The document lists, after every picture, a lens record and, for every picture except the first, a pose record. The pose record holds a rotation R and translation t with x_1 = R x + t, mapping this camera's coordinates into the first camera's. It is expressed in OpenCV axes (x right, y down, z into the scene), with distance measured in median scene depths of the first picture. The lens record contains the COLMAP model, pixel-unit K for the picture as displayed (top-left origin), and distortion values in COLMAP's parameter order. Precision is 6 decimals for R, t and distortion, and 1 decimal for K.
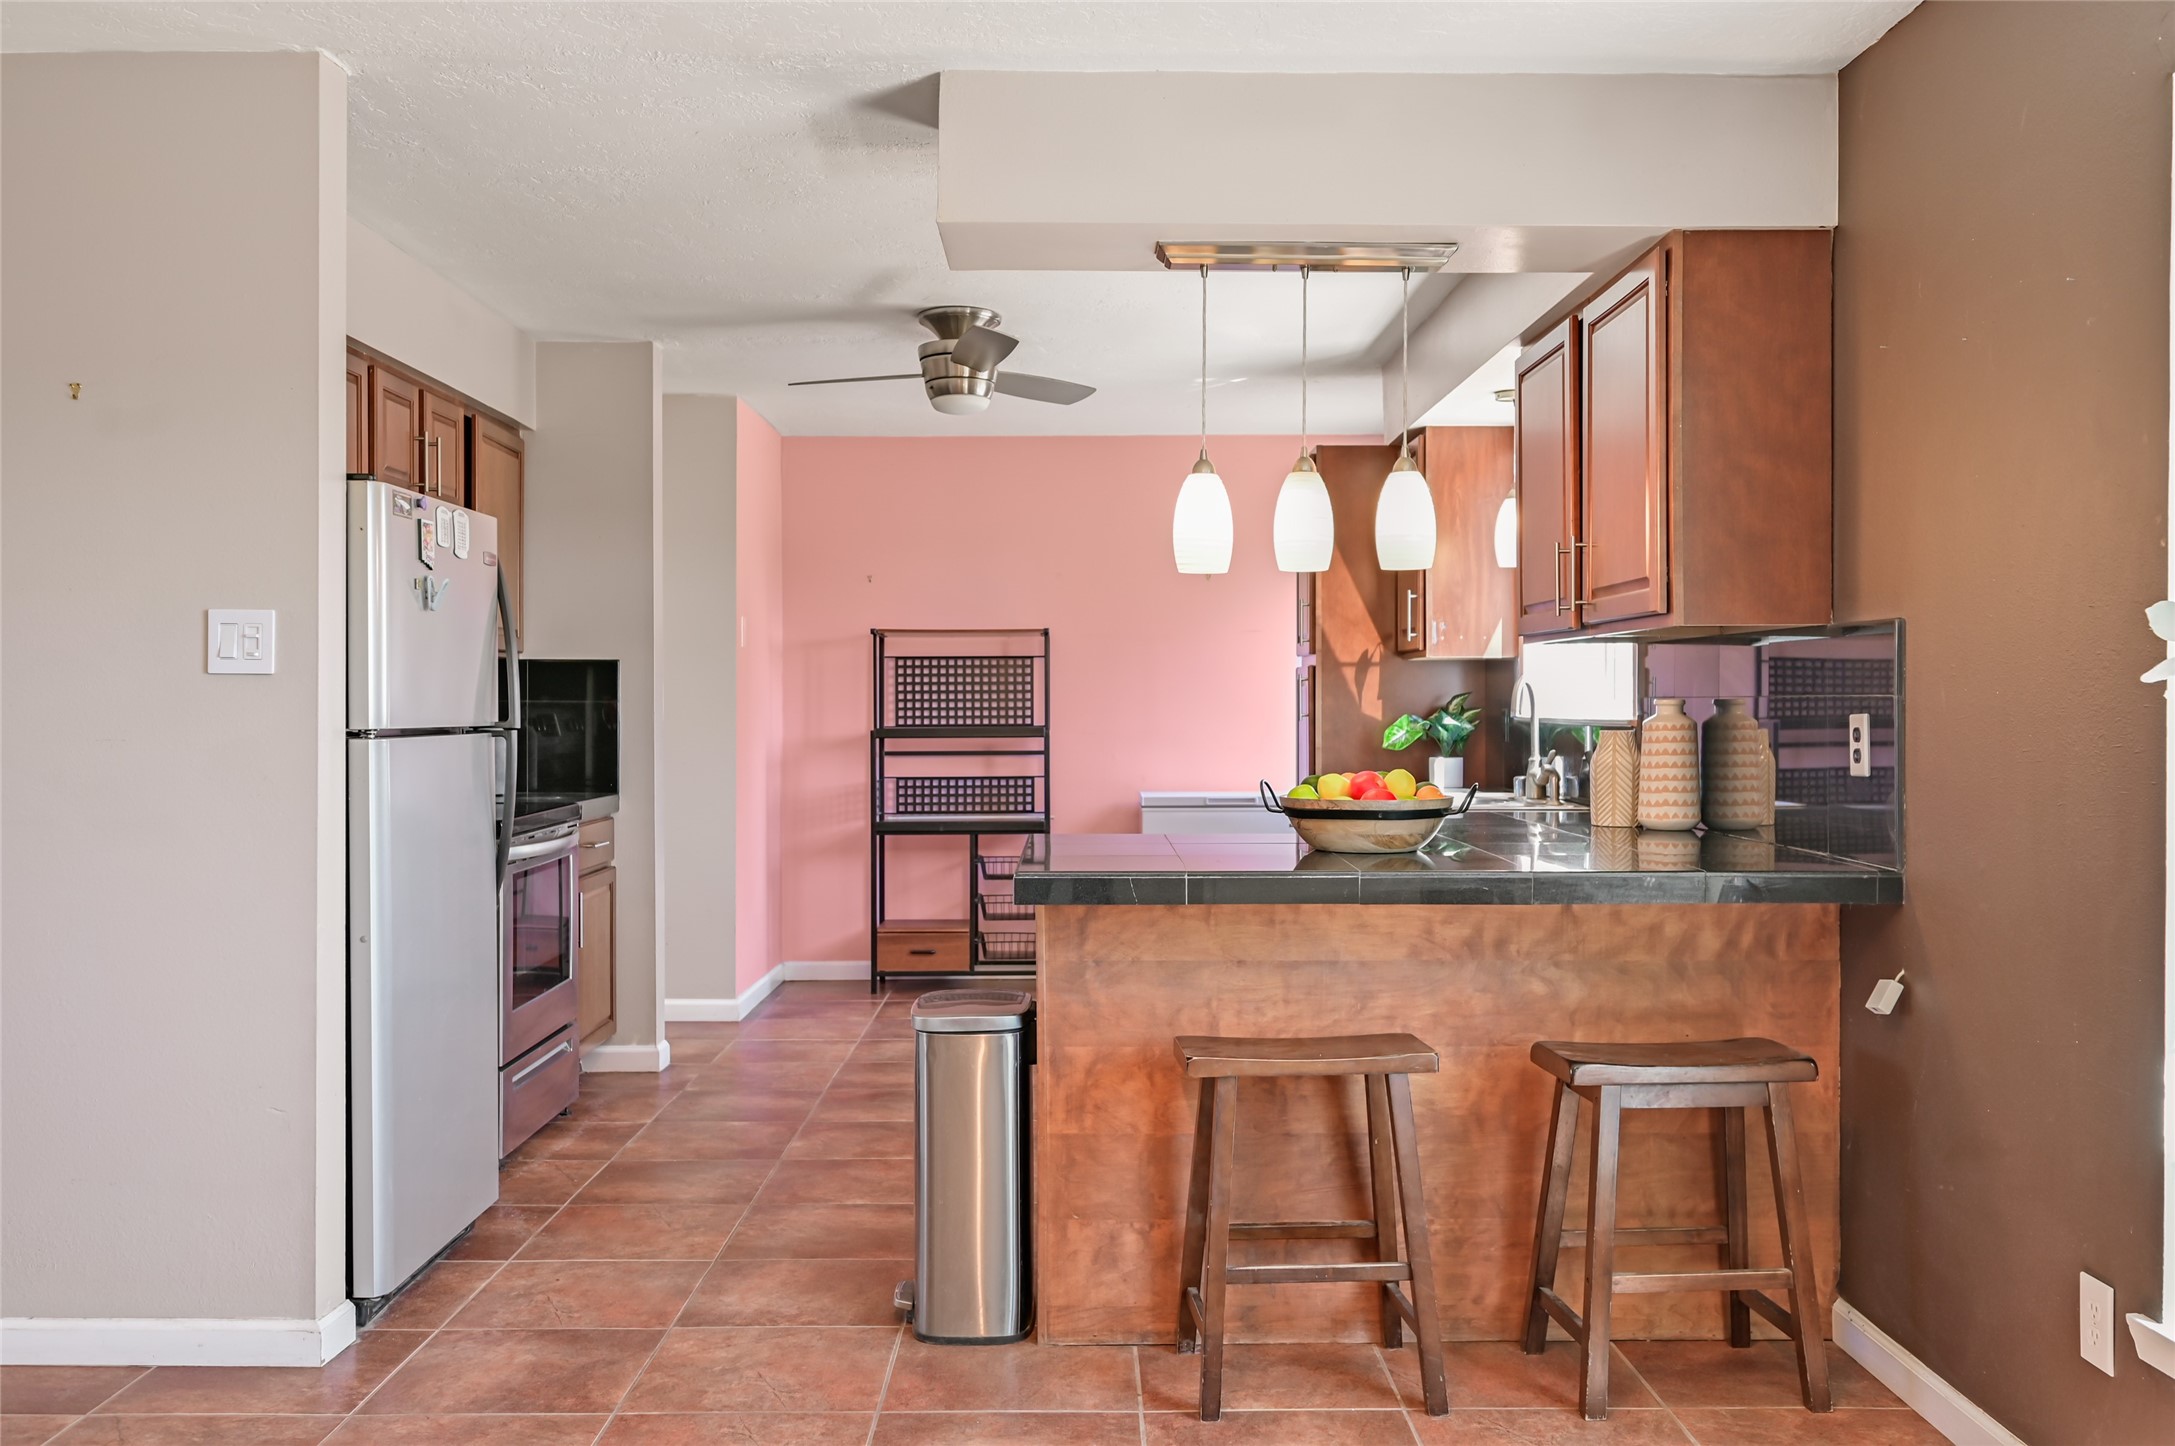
lens RADIAL K [[1957.1, 0, 1086.2], [0, 1957.1, 714.0], [0, 0, 1]] dist [-0.003071, -0.014015]
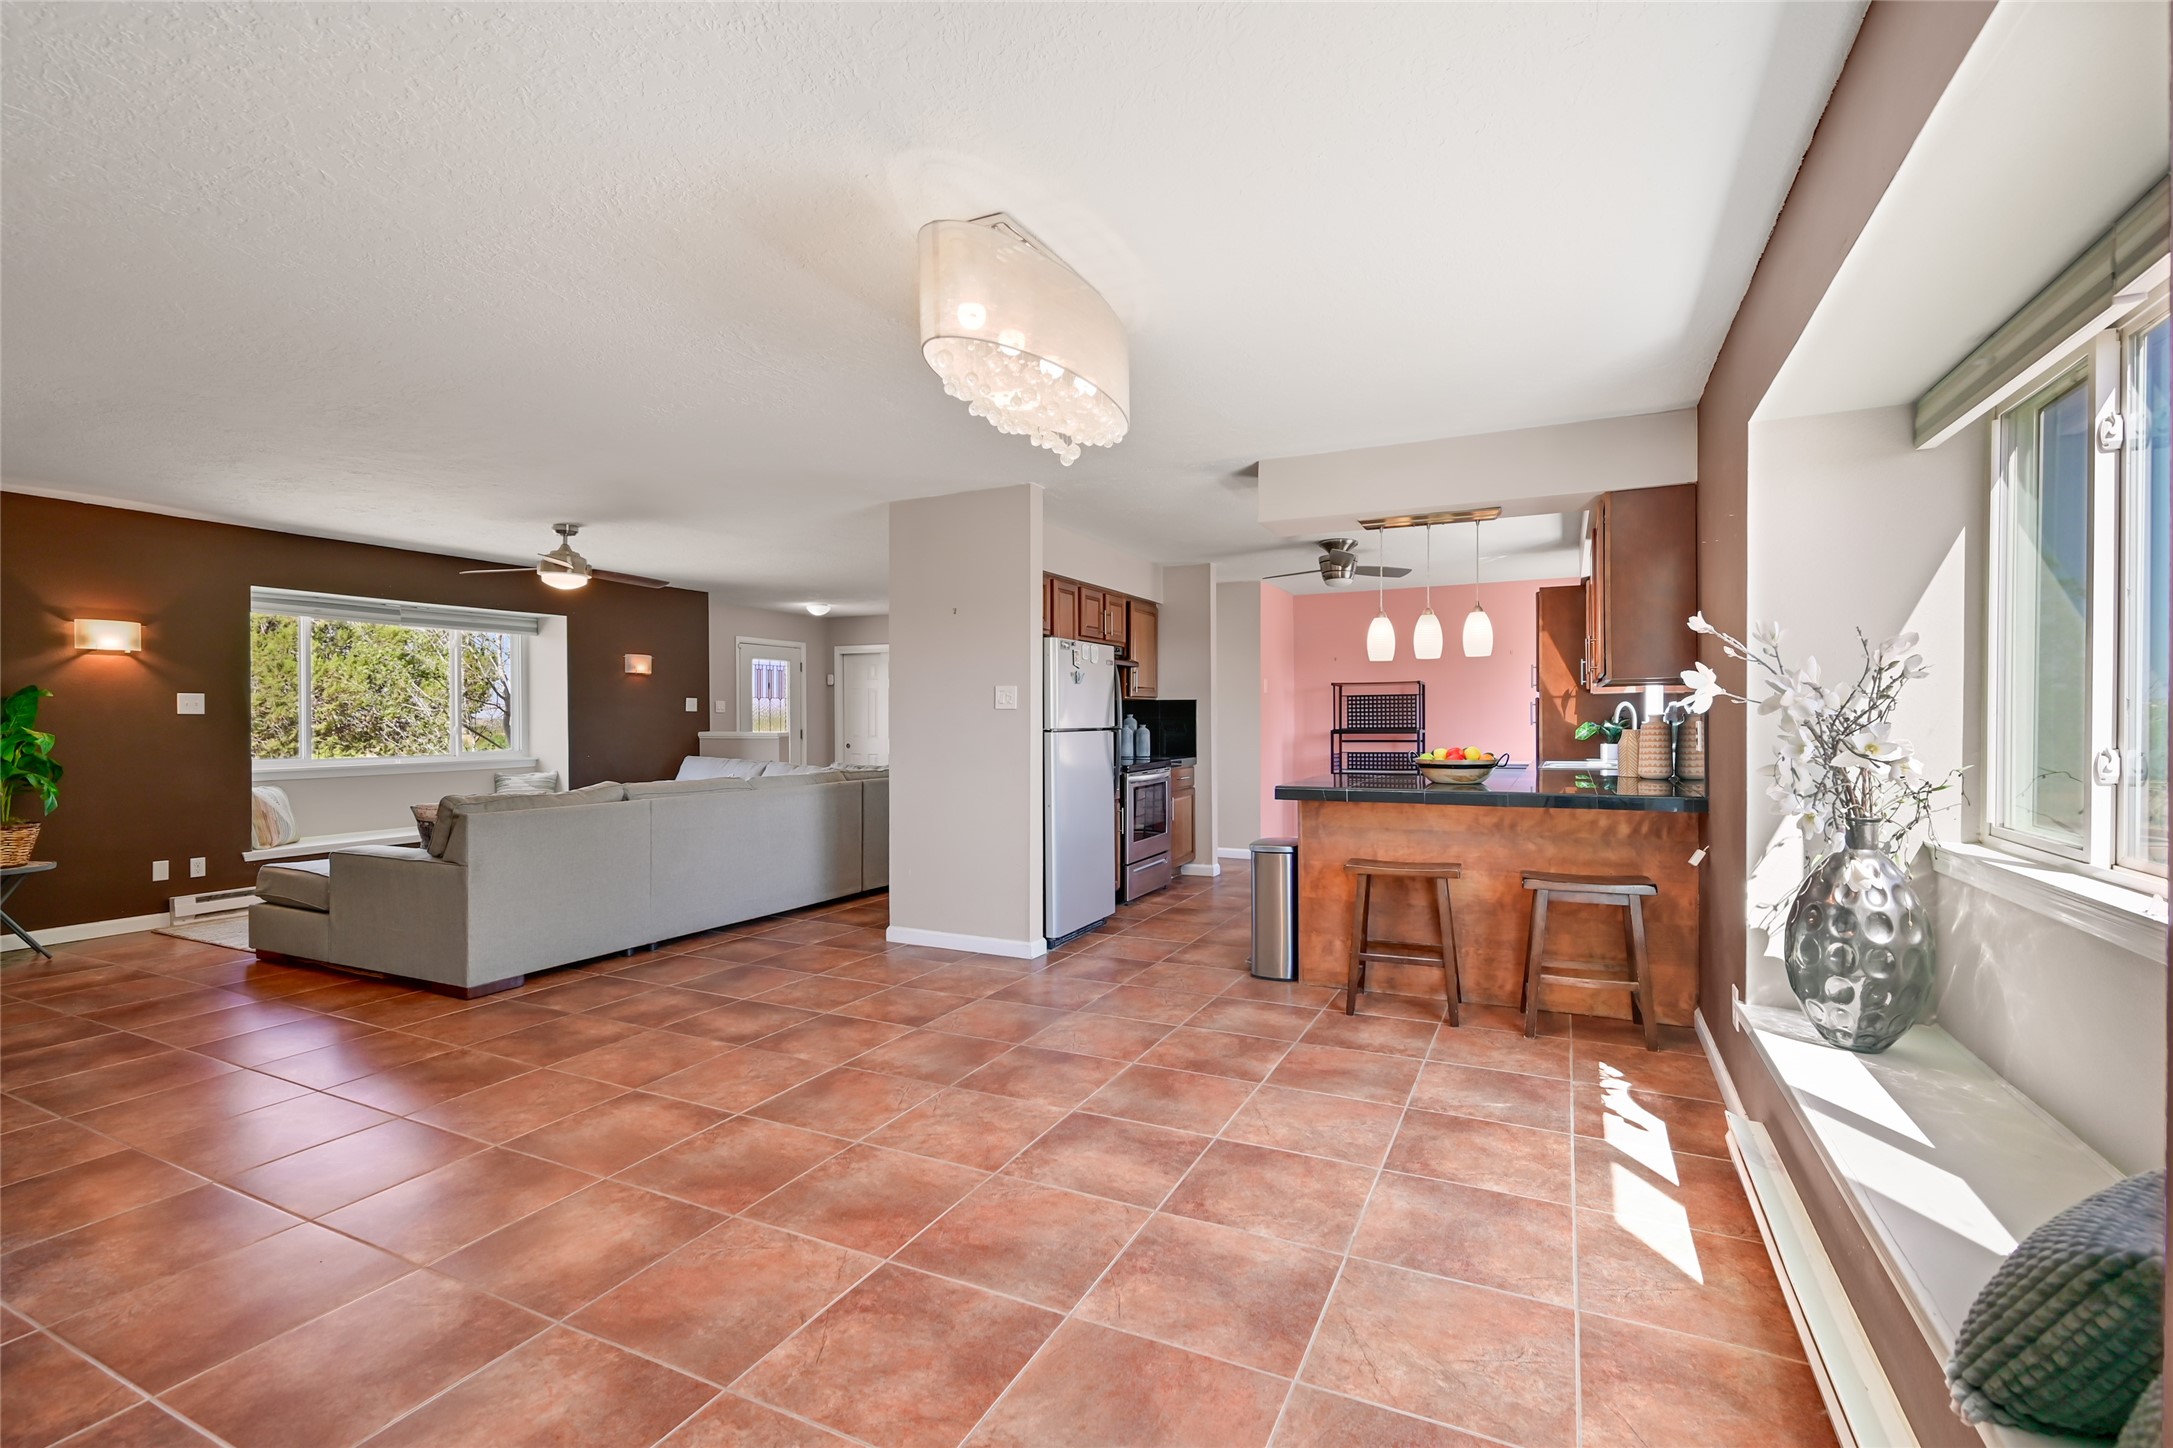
lens RADIAL K [[985.6, 0, 1086.5], [0, 985.6, 724.0], [0, 0, 1]] dist [-0.001990, 0.000335]
pose [[0.900306, -0.002901, -0.435248, 0.232809], [0.003342, 0.999994, 0.000247, 0.000826], [0.435245, -0.001677, 0.900311, -0.180089]]
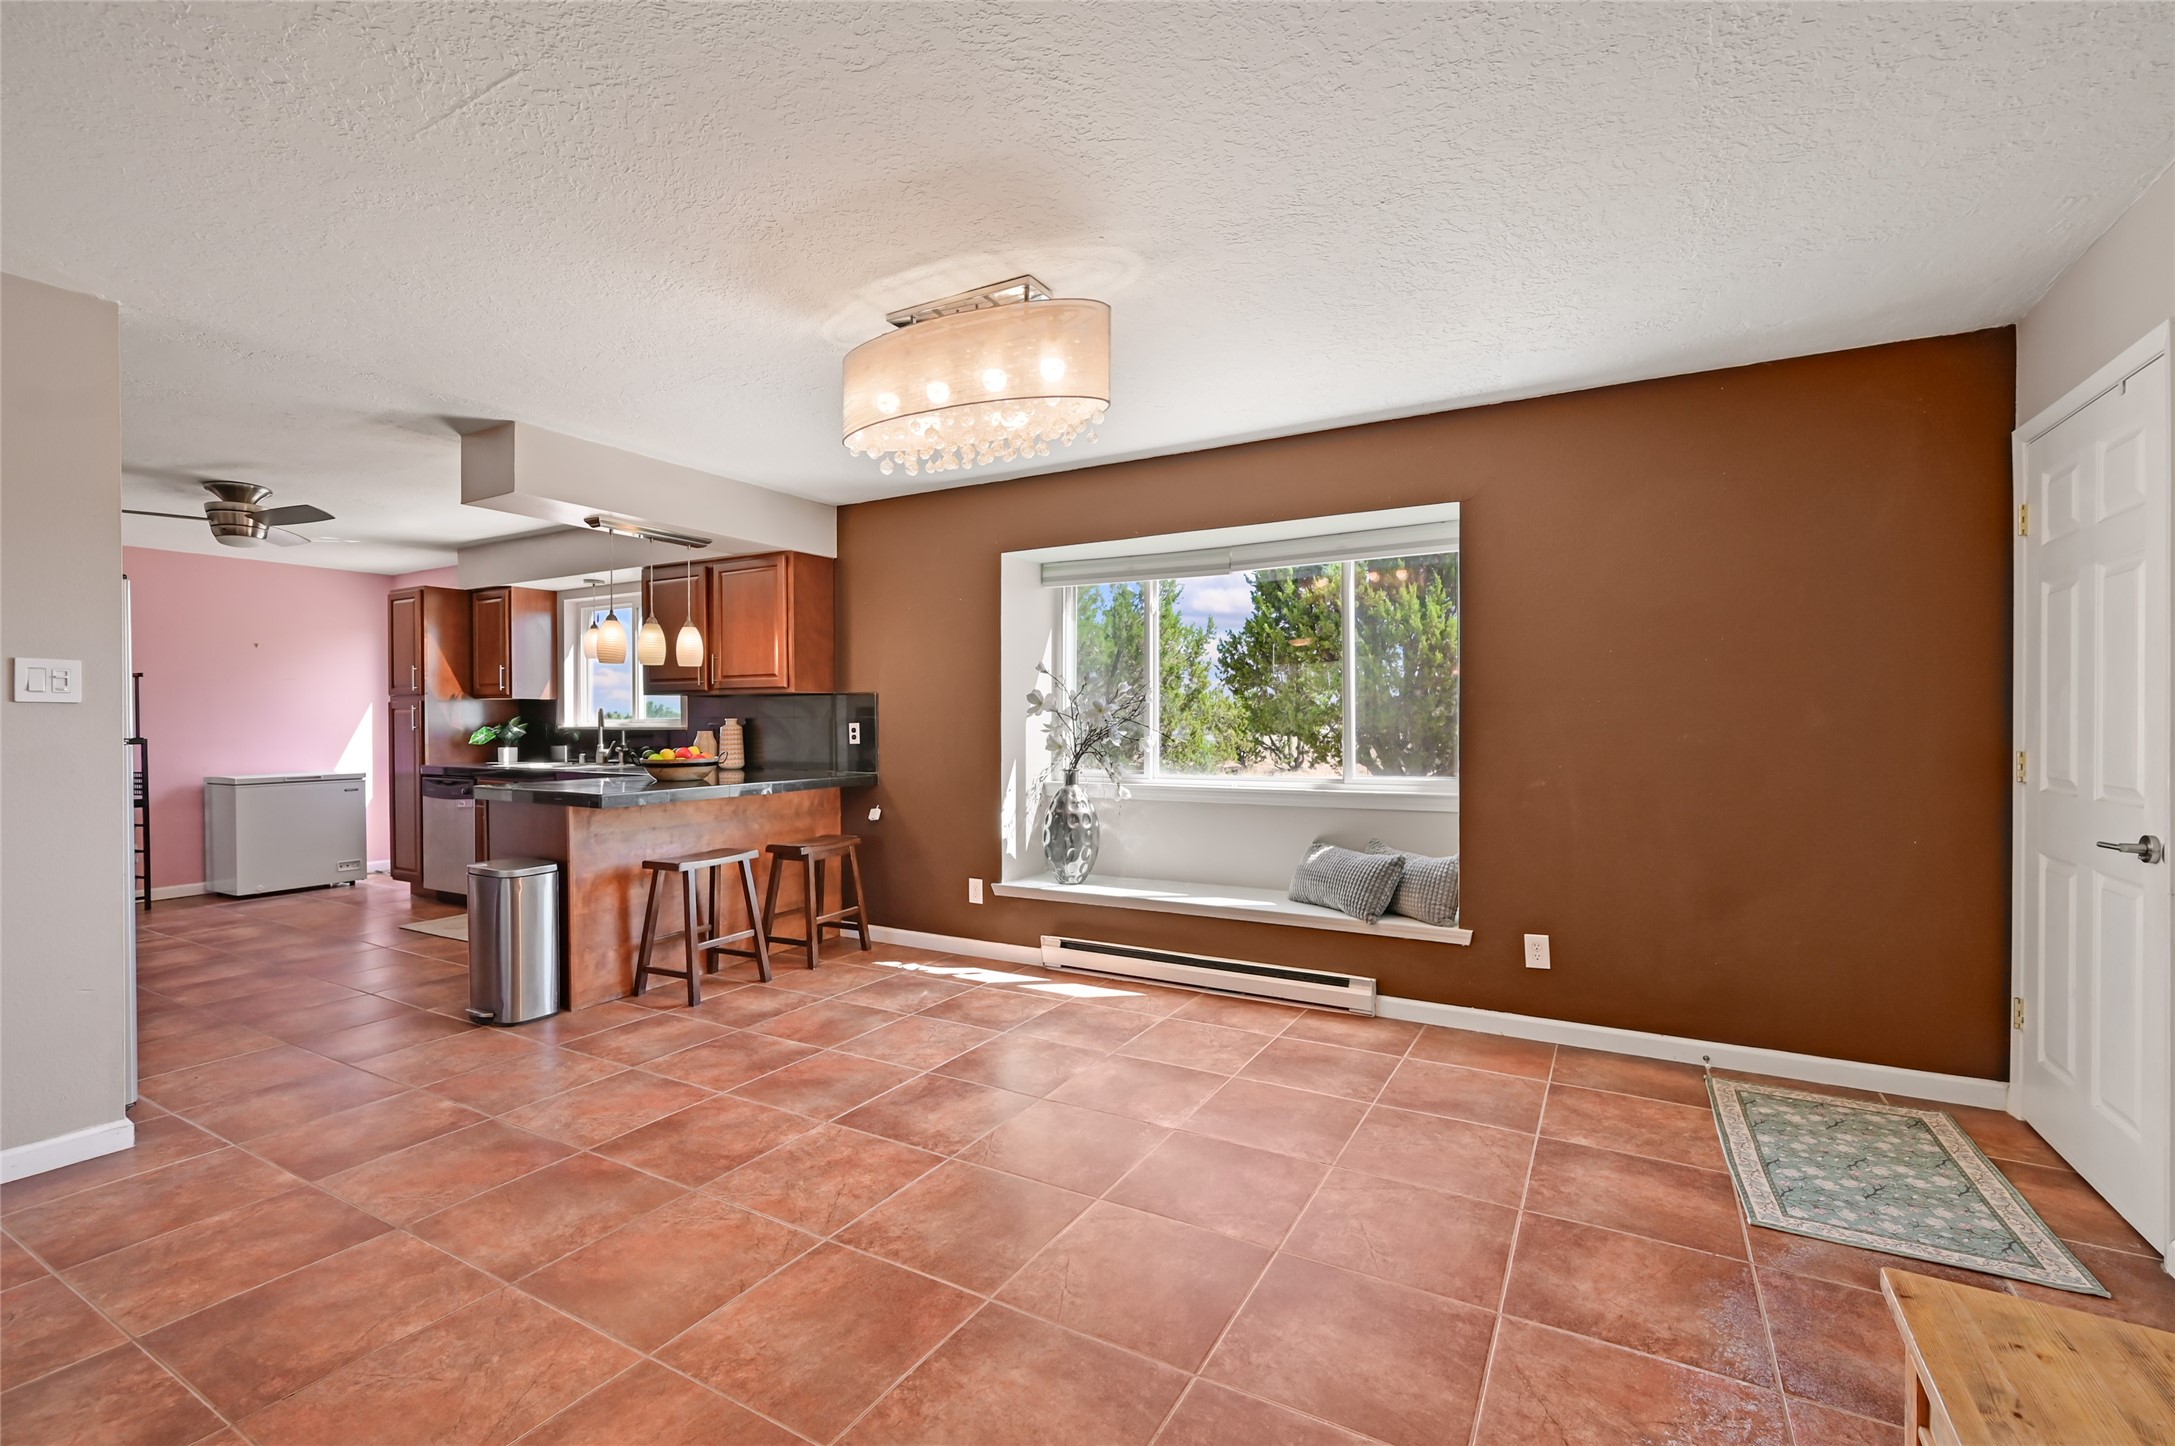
lens RADIAL K [[922.2, 0, 1116.3], [0, 922.2, 725.2], [0, 0, 1]] dist [-0.000736, -0.000168]
pose [[0.480875, -0.008248, 0.876750, -0.551835], [0.008856, 0.999950, 0.004550, 0.000328], [-0.876744, 0.005577, 0.480925, -0.034274]]
